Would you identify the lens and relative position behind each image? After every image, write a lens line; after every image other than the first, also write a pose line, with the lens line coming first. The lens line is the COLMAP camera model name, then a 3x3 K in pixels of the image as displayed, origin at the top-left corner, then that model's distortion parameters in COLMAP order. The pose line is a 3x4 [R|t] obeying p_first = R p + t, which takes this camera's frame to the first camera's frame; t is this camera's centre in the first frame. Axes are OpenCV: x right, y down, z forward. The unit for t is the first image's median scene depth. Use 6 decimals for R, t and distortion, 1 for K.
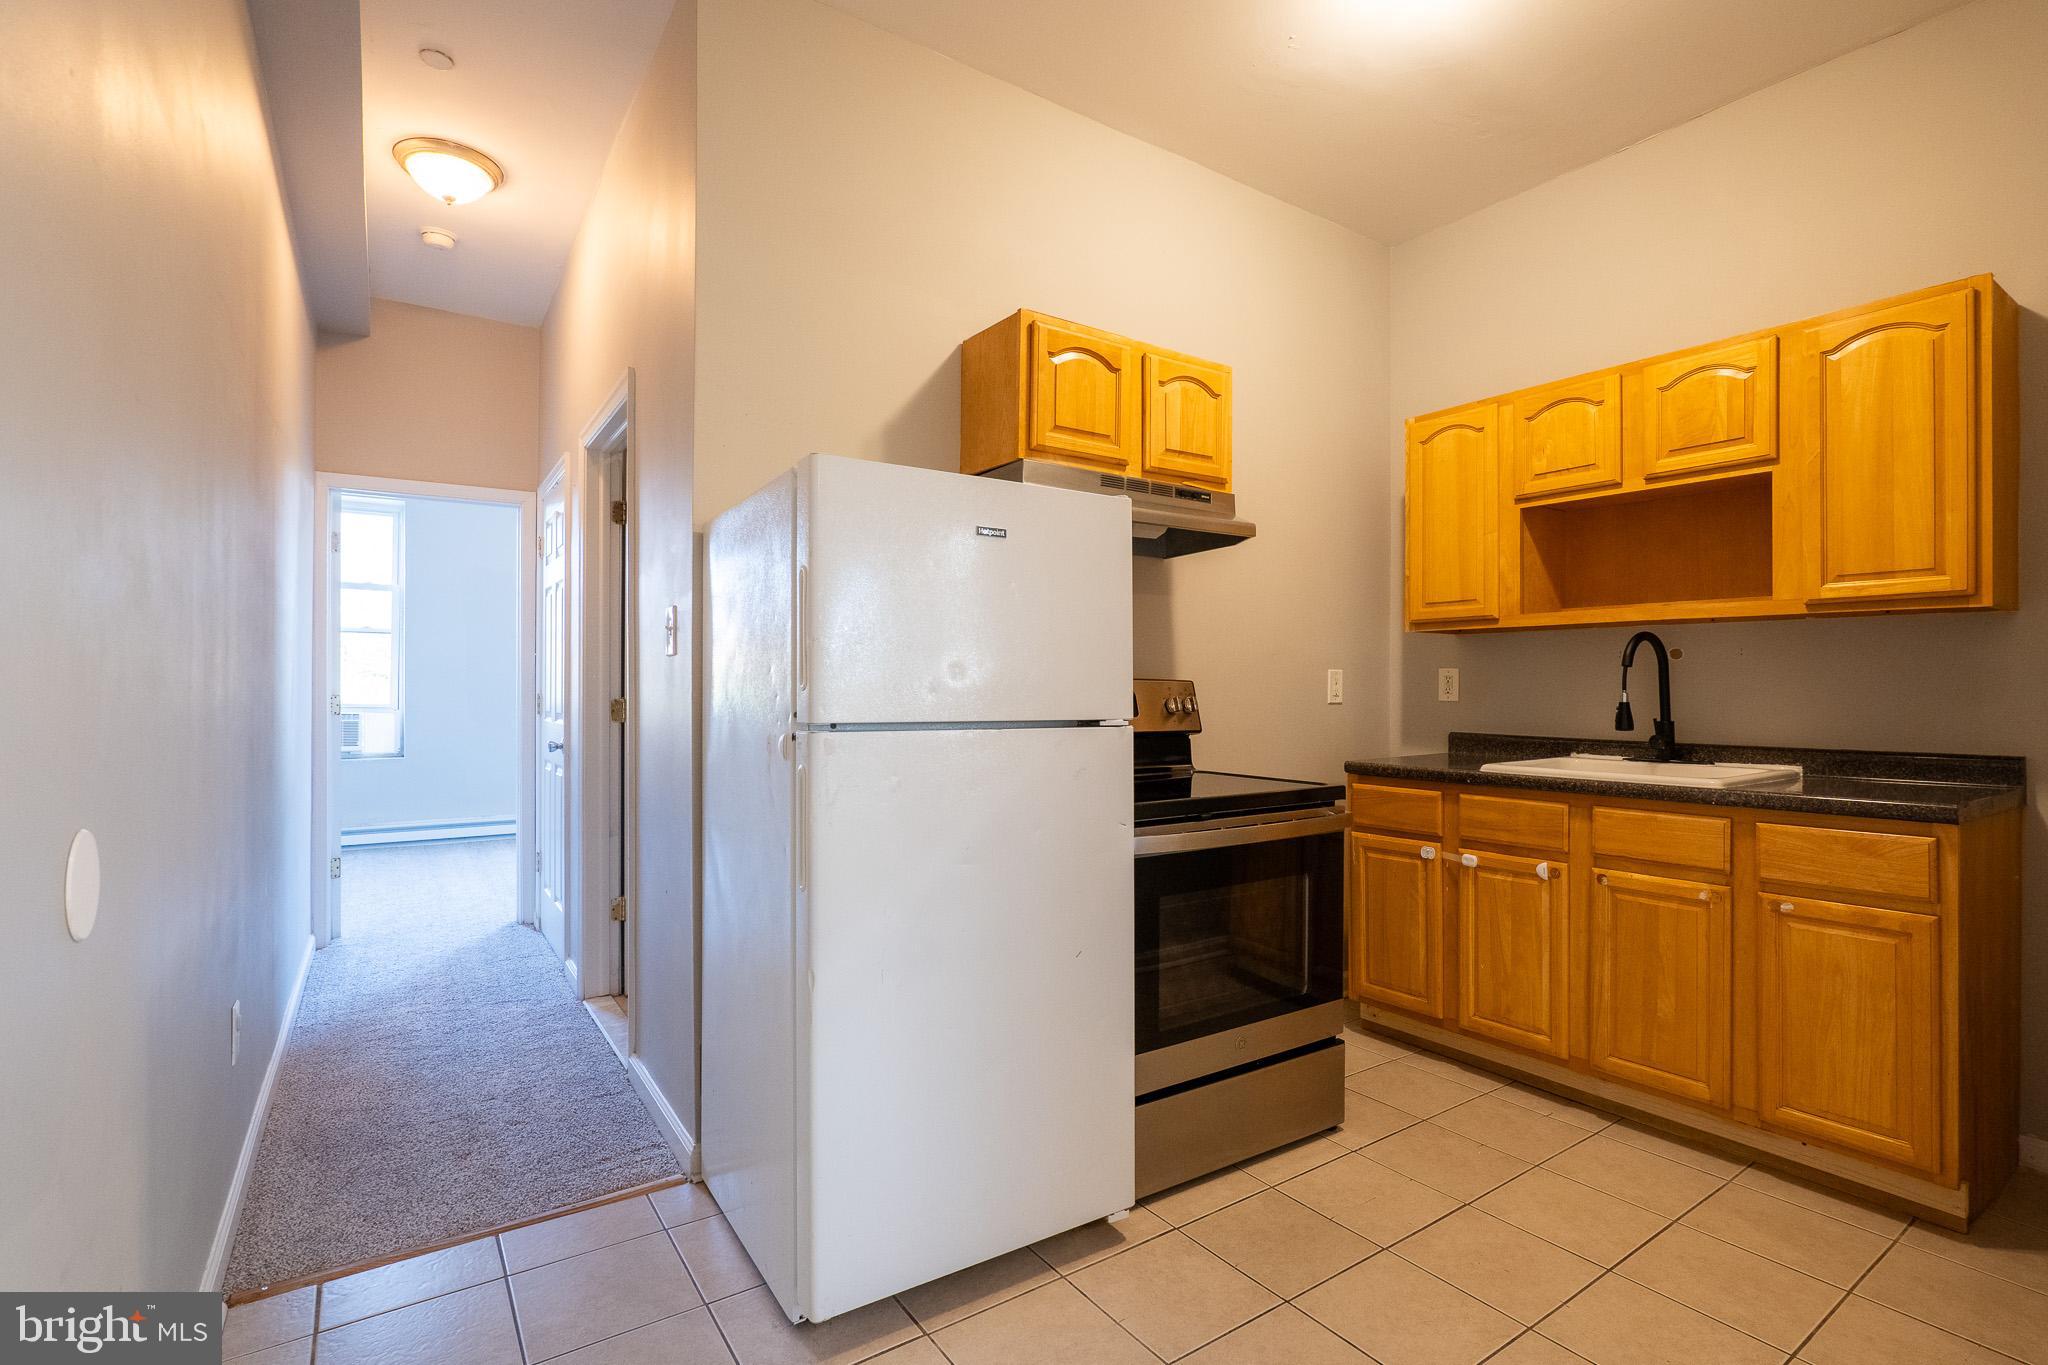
lens RADIAL K [[967.2, 0, 1029.4], [0, 967.2, 688.9], [0, 0, 1]] dist [-0.011378, -0.000124]
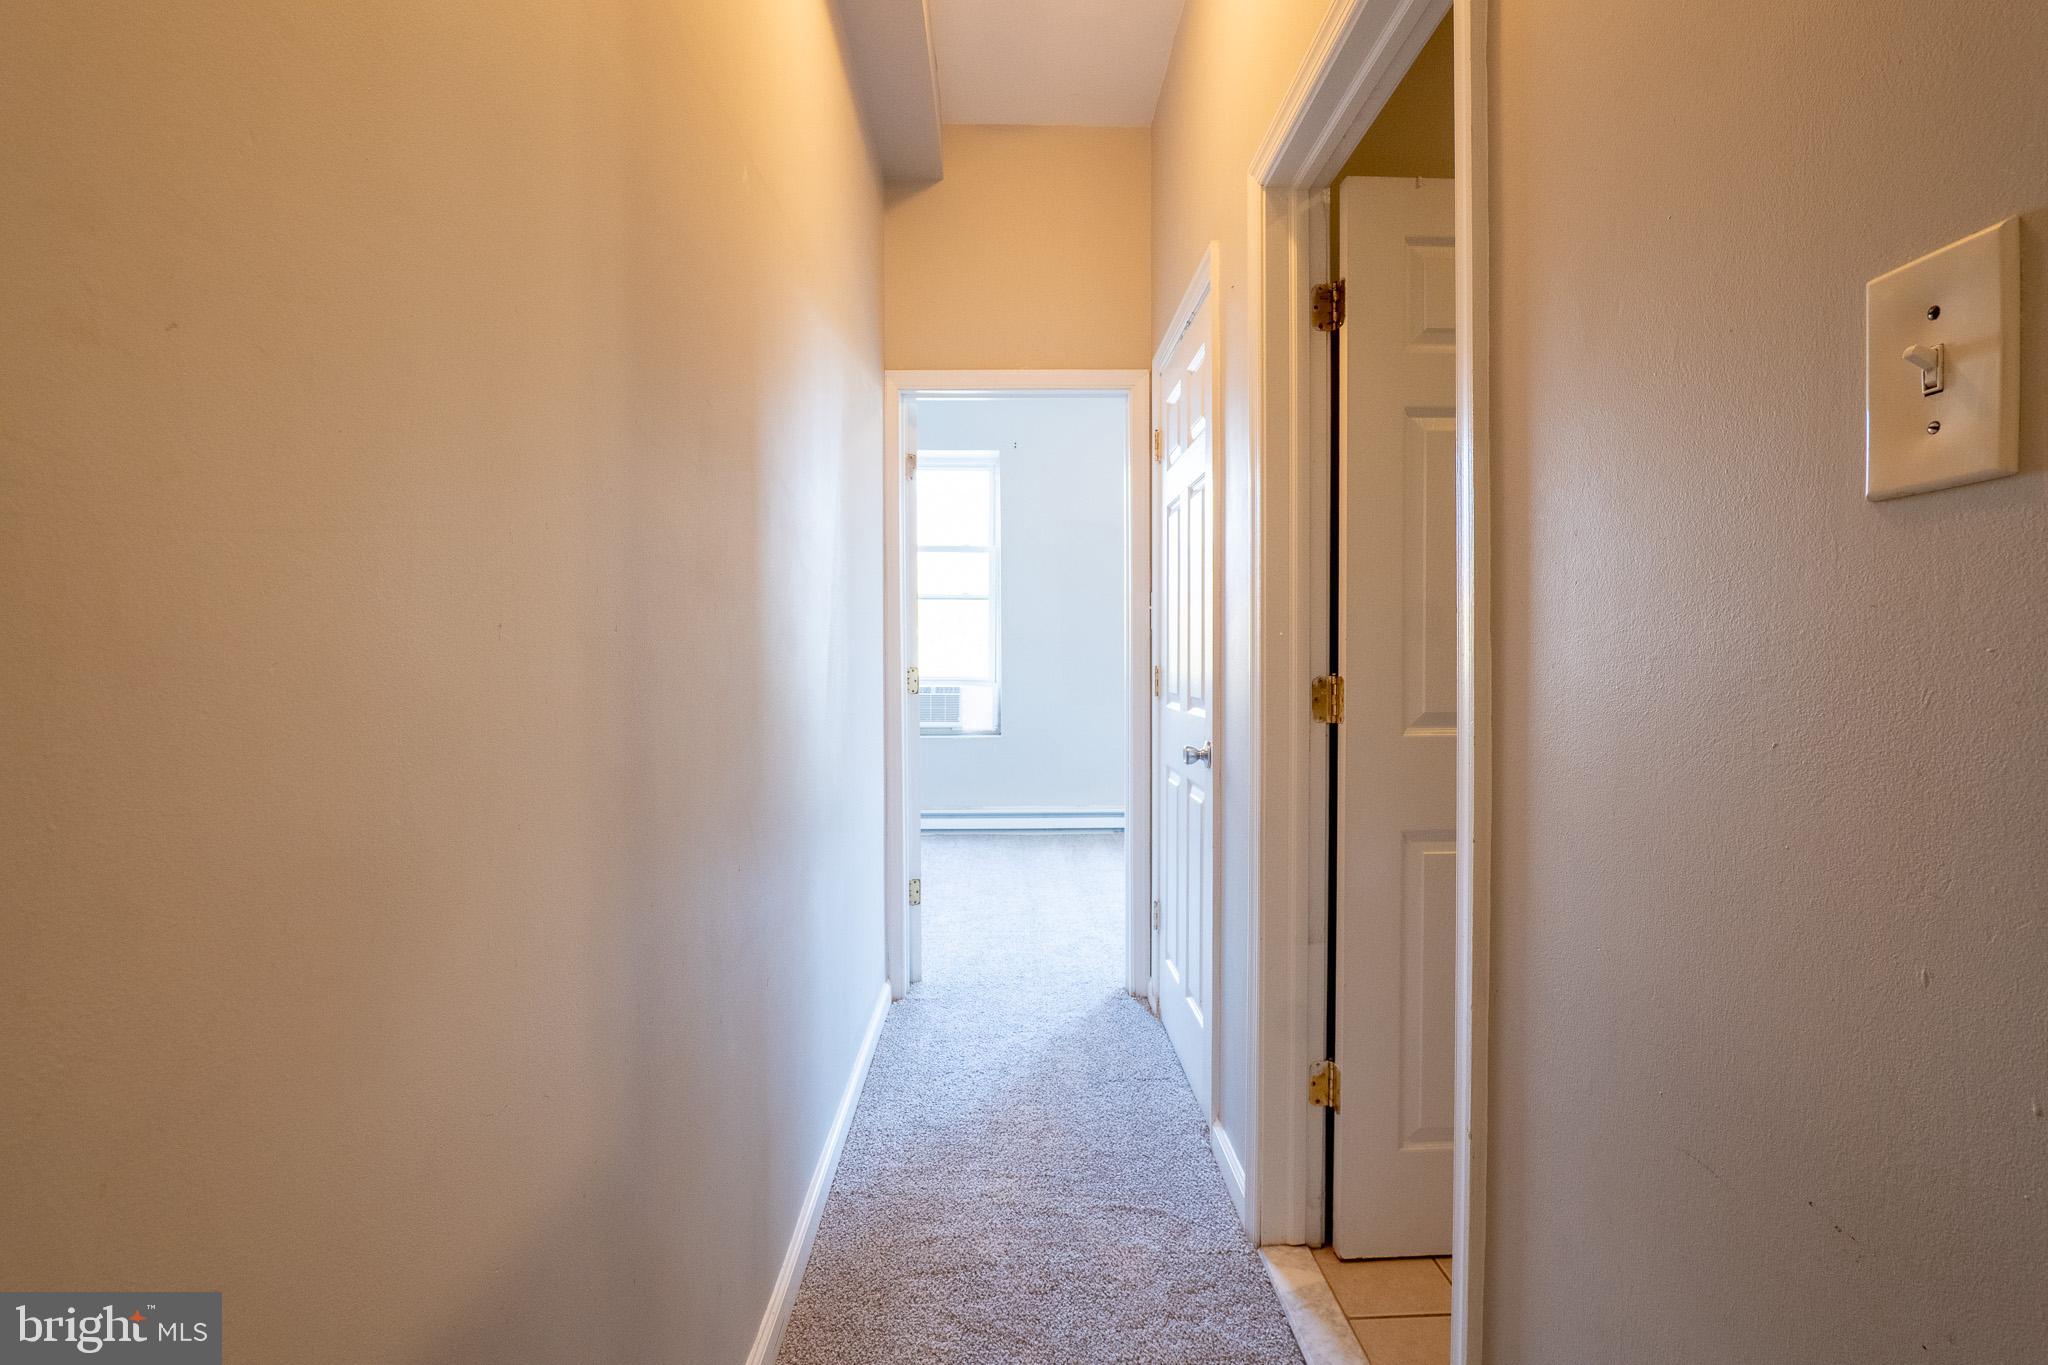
lens RADIAL K [[953.6, 0, 1024.0], [0, 953.6, 682.5], [0, 0, 1]] dist [-0.004537, -0.001138]
pose [[0.844269, 0.006937, -0.535874, -0.257215], [0.006089, 0.999728, 0.022534, 0.001702], [0.535884, -0.022287, 0.843997, 0.435217]]
